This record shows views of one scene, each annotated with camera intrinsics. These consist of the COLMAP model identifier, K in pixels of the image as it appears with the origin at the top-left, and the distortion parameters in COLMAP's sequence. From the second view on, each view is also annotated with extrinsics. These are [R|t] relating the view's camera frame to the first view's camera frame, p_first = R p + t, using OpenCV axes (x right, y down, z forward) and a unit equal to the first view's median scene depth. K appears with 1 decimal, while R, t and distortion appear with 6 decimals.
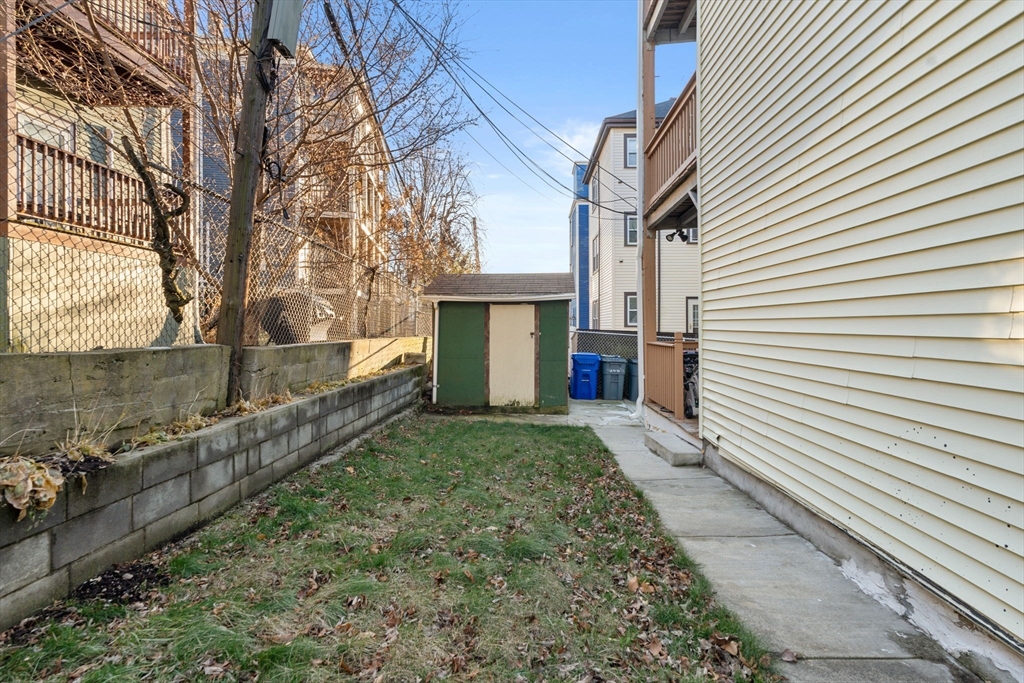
lens RADIAL K [[454.6, 0, 512.9], [0, 454.6, 344.6], [0, 0, 1]] dist [-0.000005, 0.000046]
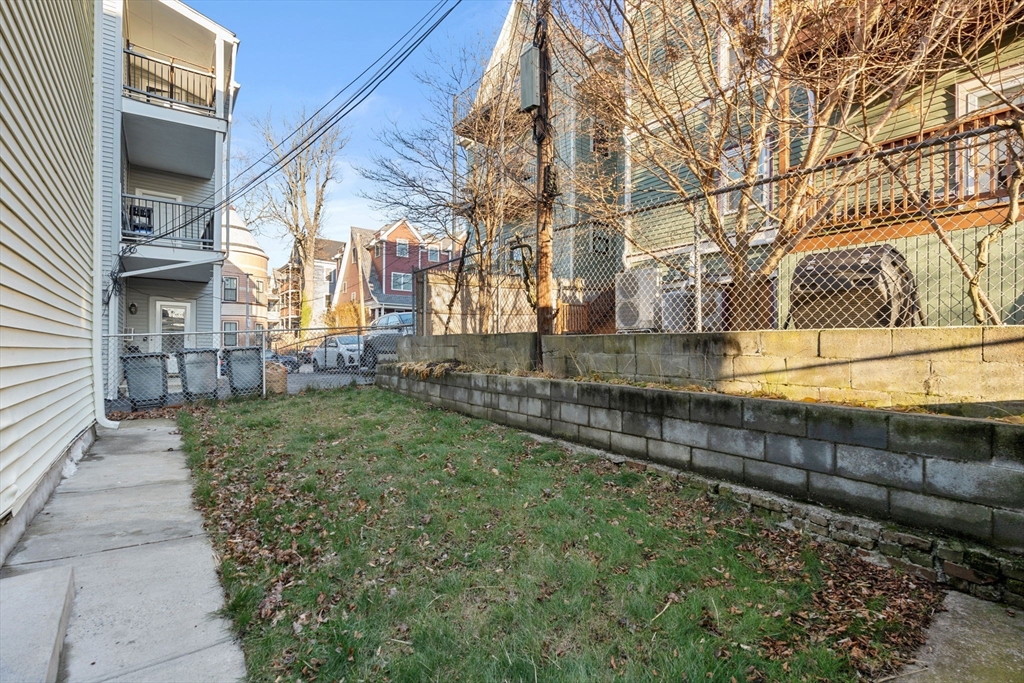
lens RADIAL K [[454.6, 0, 512.9], [0, 454.6, 344.6], [0, 0, 1]] dist [-0.000005, 0.000046]
pose [[-0.768992, -0.001826, -0.639256, 0.407506], [-0.020258, 0.999563, 0.021514, 0.010004], [0.638938, 0.029494, -0.768693, 2.155398]]
